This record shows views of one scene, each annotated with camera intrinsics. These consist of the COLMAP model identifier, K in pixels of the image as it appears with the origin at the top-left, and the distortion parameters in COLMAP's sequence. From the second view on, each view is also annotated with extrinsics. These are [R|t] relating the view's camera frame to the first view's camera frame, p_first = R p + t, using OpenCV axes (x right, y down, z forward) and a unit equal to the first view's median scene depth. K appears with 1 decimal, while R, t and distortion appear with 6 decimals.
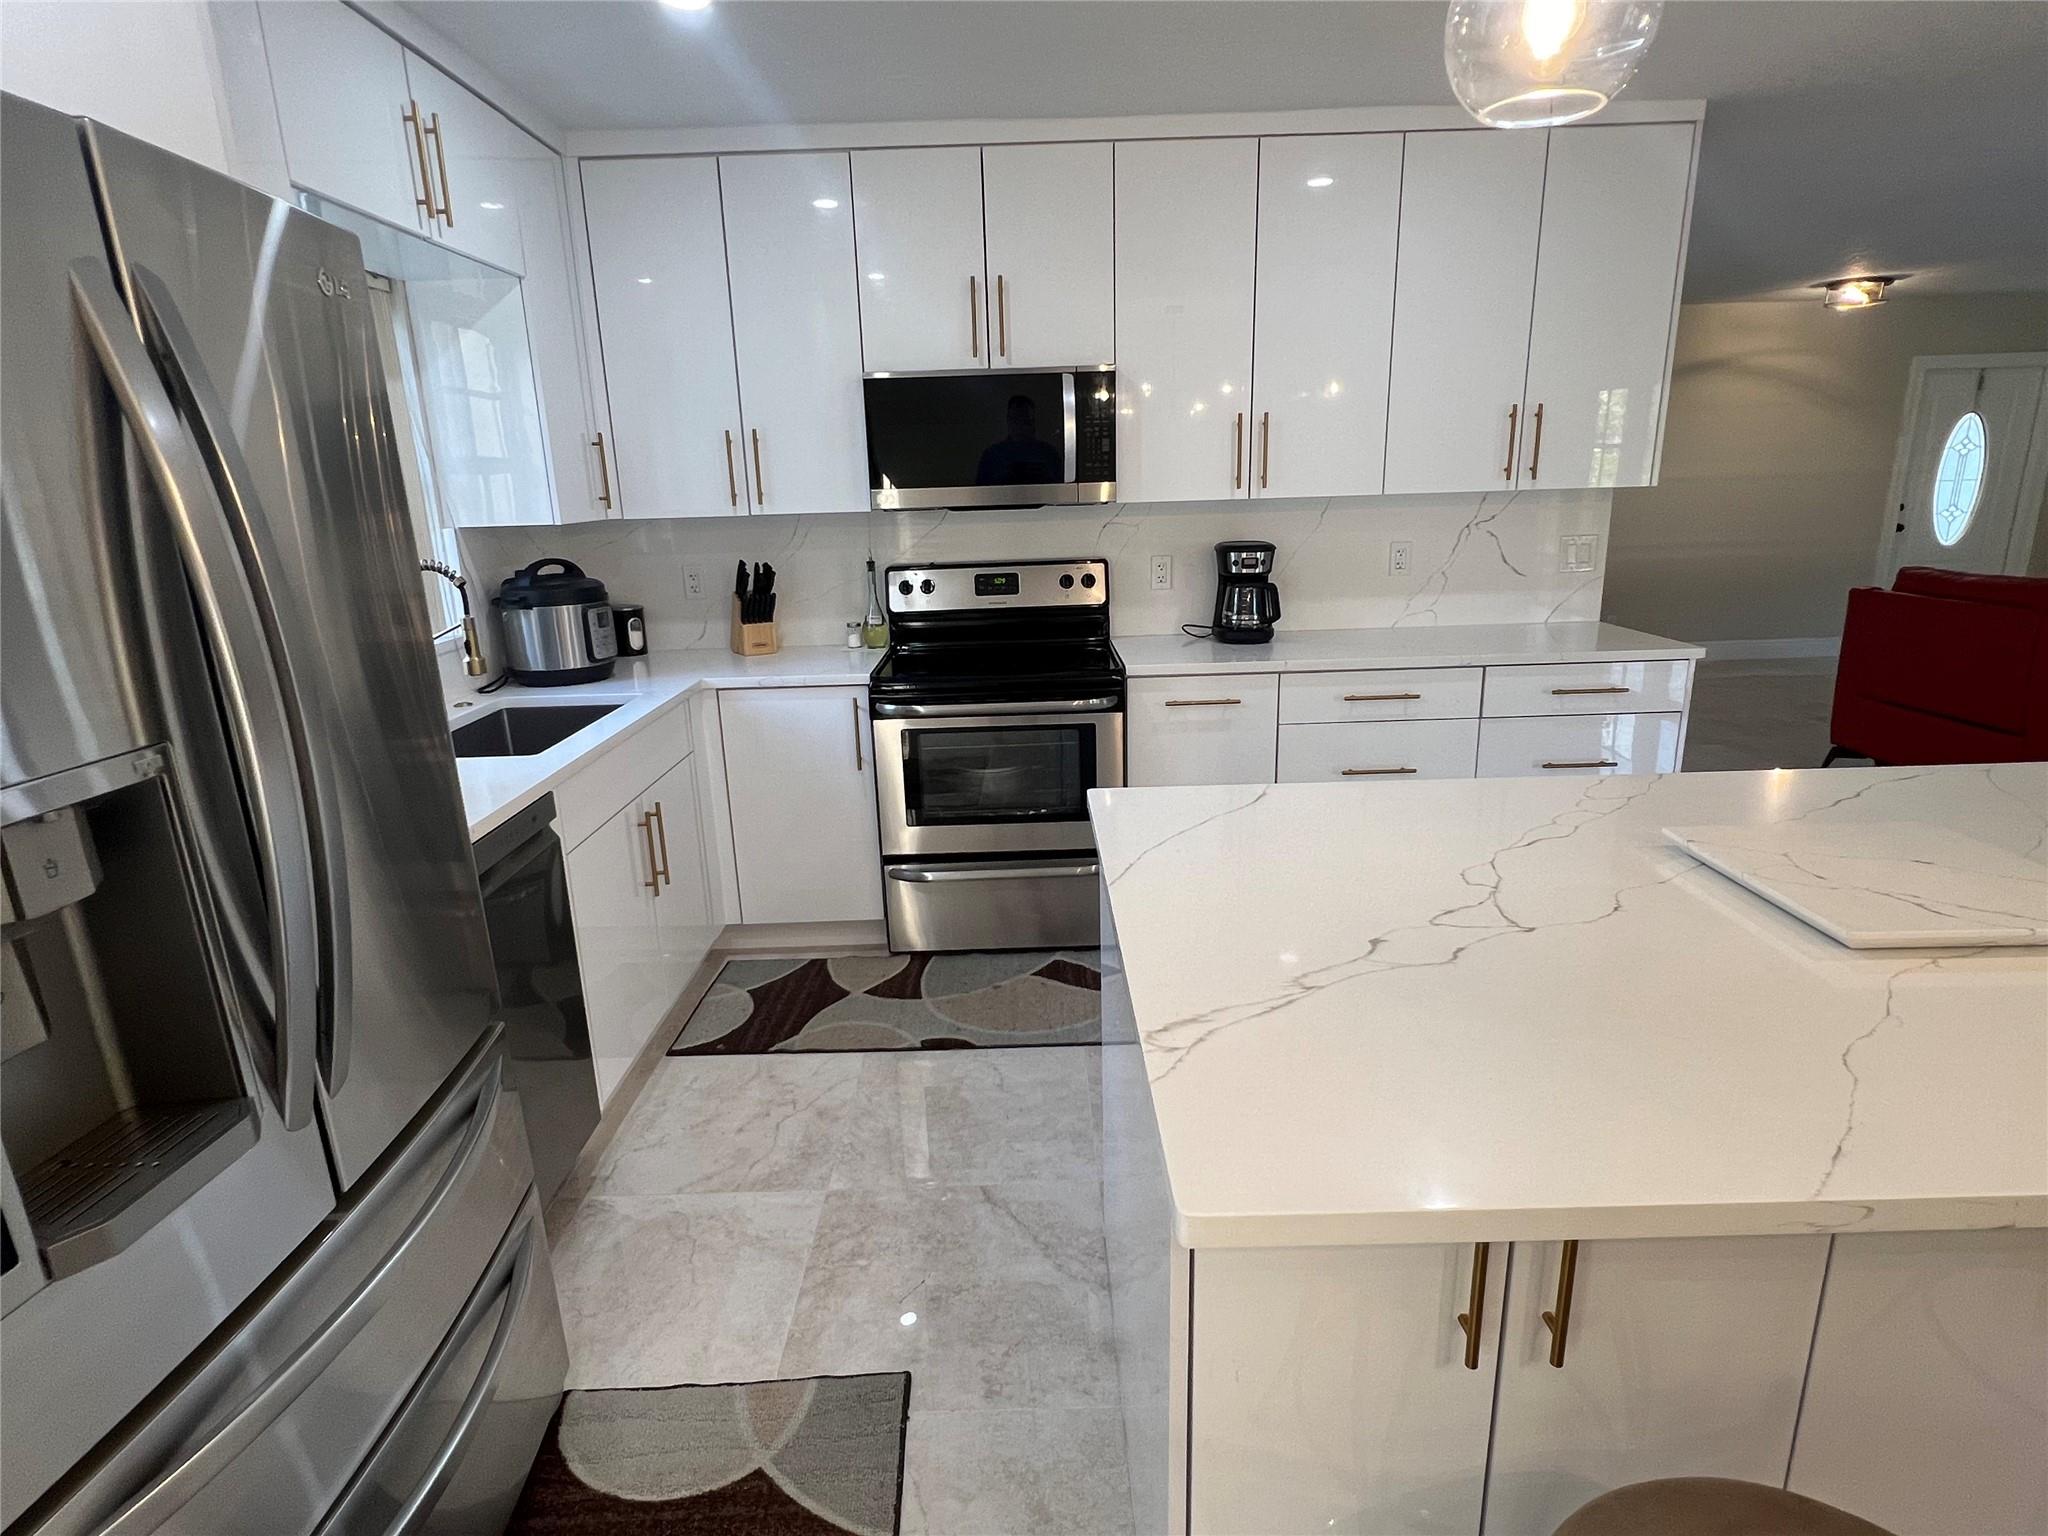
lens RADIAL K [[1085.2, 0, 1020.8], [0, 1085.2, 777.1], [0, 0, 1]] dist [-0.000983, 0.001564]
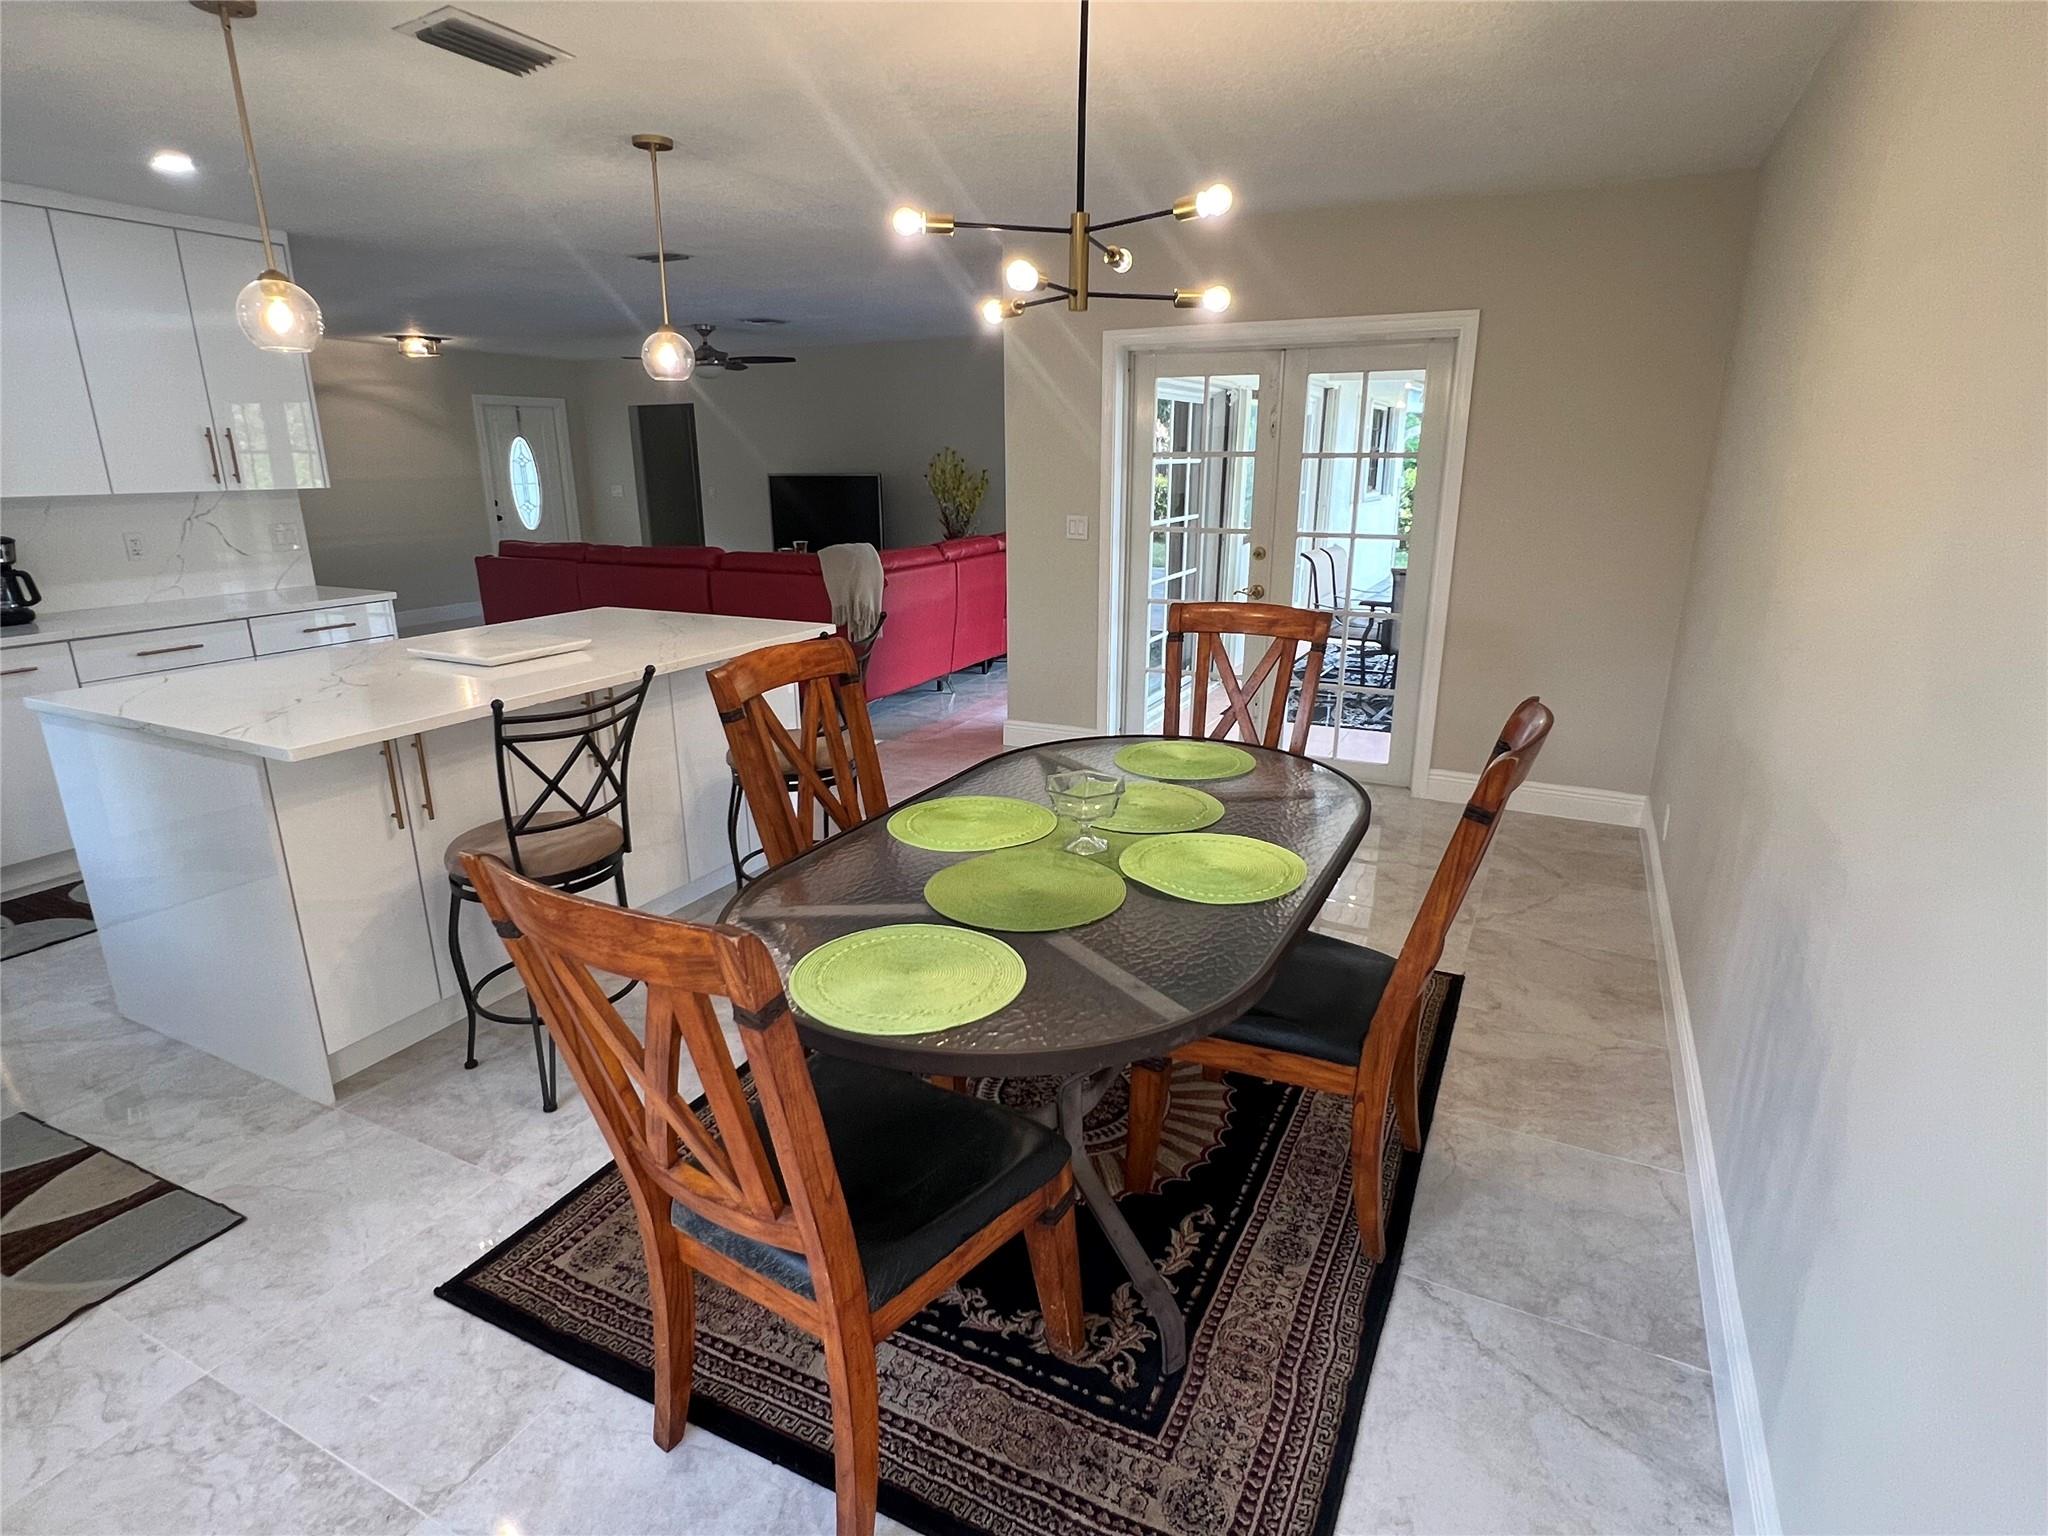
lens RADIAL K [[1085.2, 0, 1021.0], [0, 1085.2, 776.7], [0, 0, 1]] dist [-0.000983, 0.001564]
pose [[0.458329, -0.226687, 0.859388, -0.338174], [0.227231, 0.964678, 0.133274, 0.126343], [-0.859244, 0.134196, 0.493650, -0.478860]]
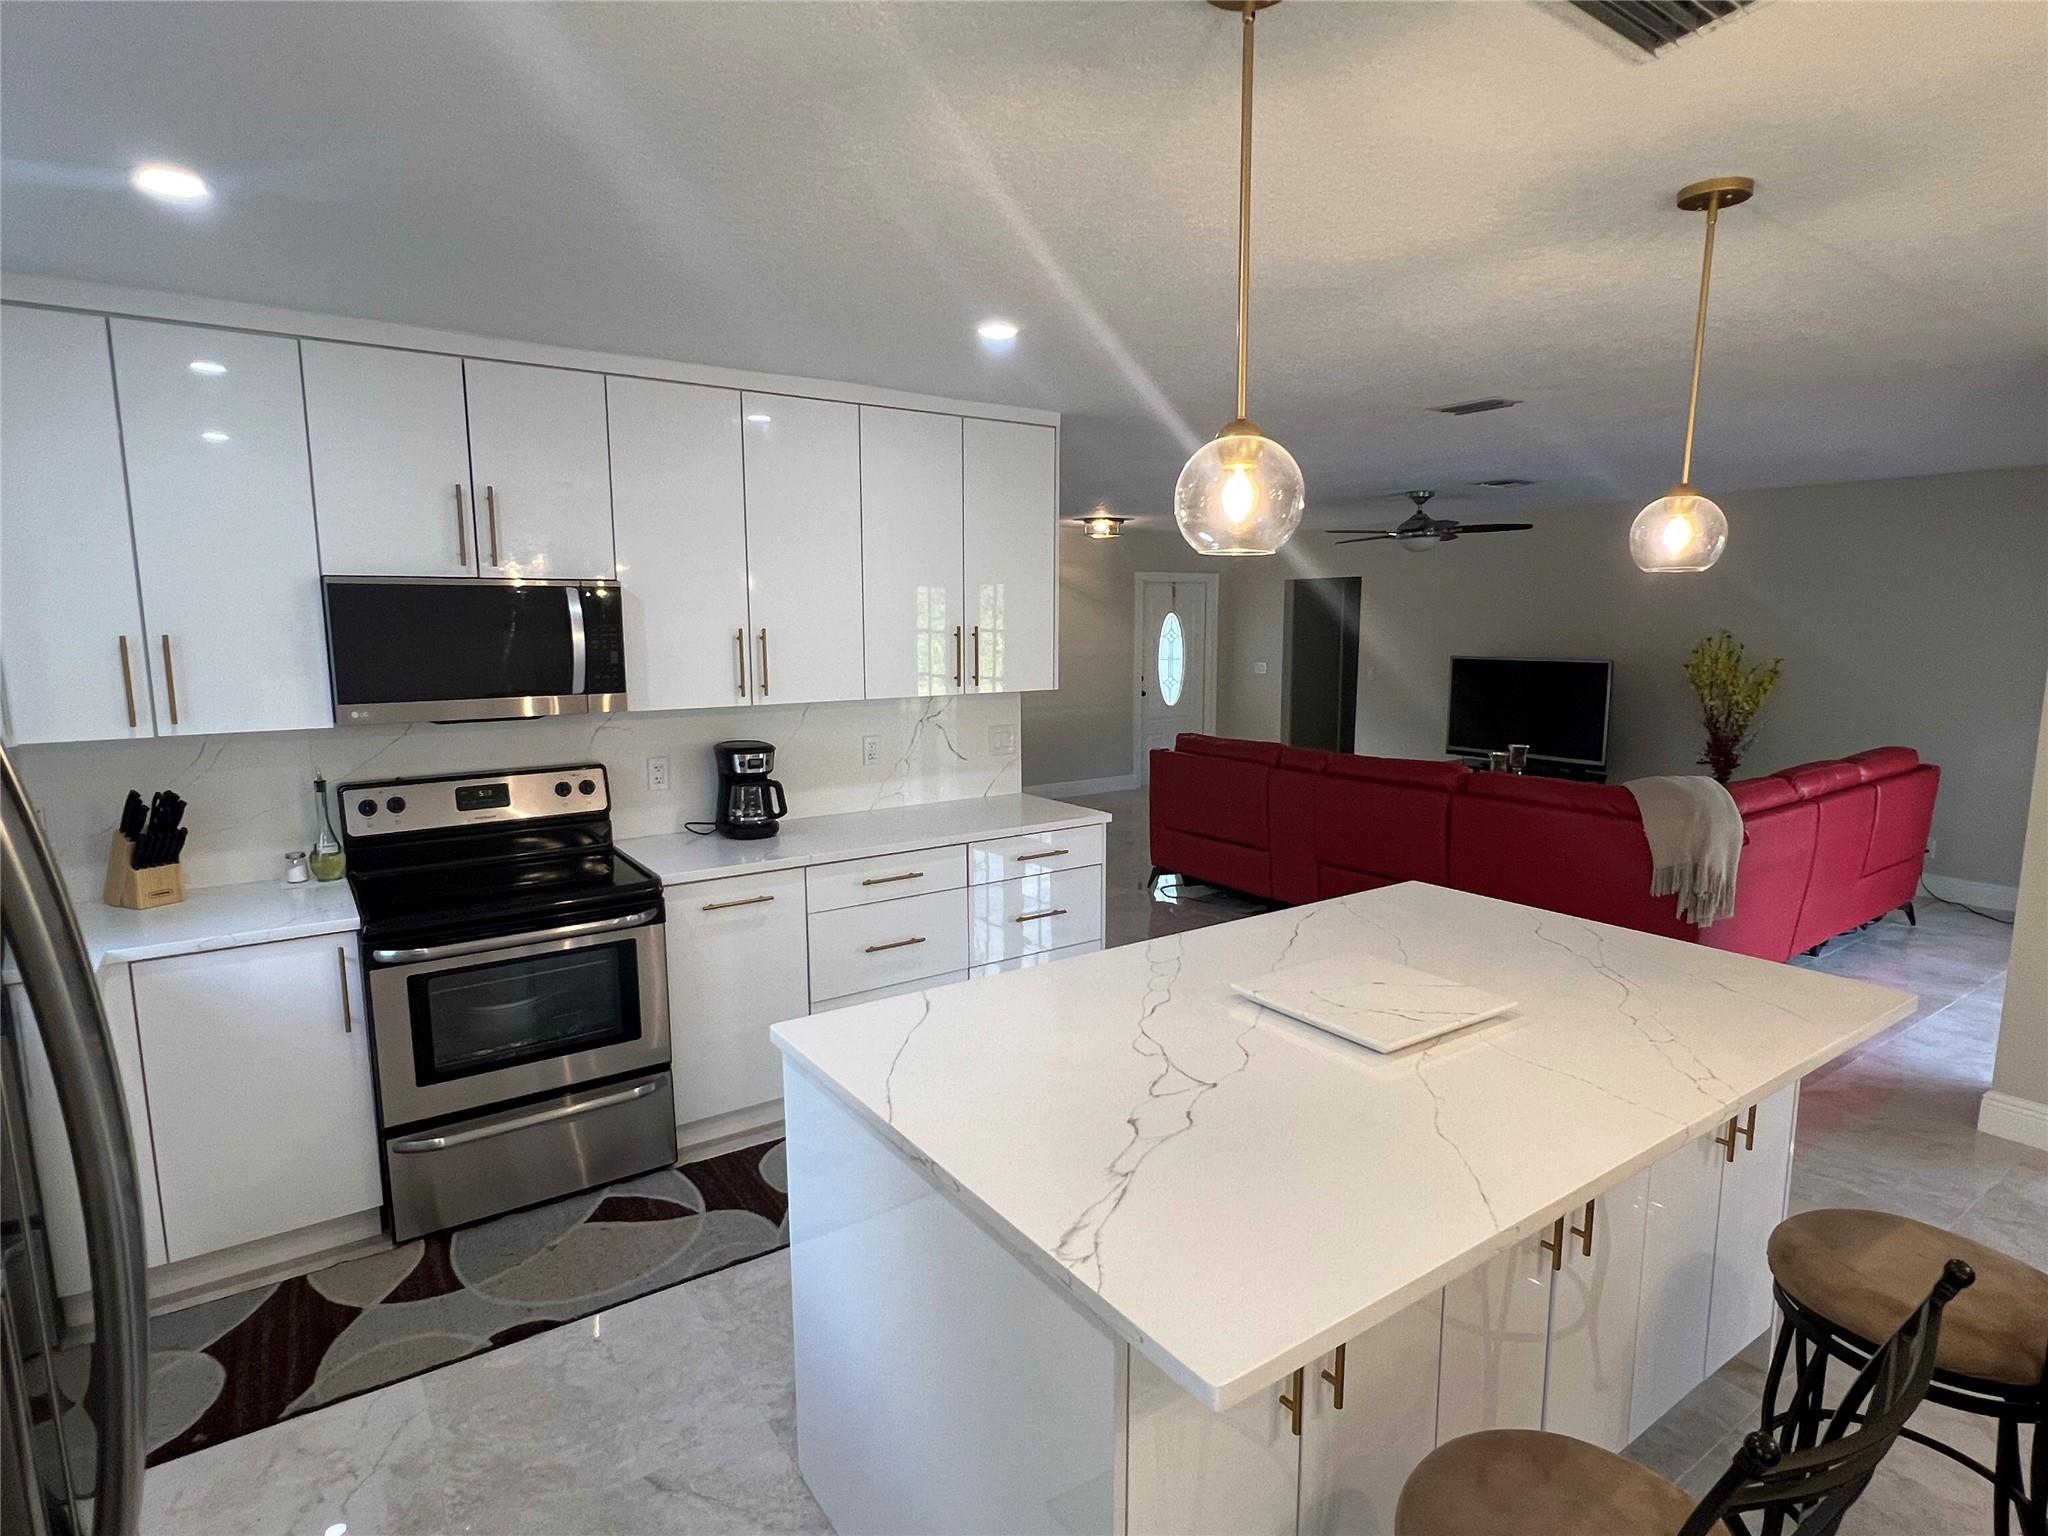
lens RADIAL K [[1085.2, 0, 1023.4], [0, 1085.2, 774.1], [0, 0, 1]] dist [-0.000983, 0.001564]
pose [[0.823081, -0.054830, 0.565271, -0.177504], [0.130292, 0.987012, -0.093978, -0.055122], [-0.552777, 0.151001, 0.819534, -0.011045]]
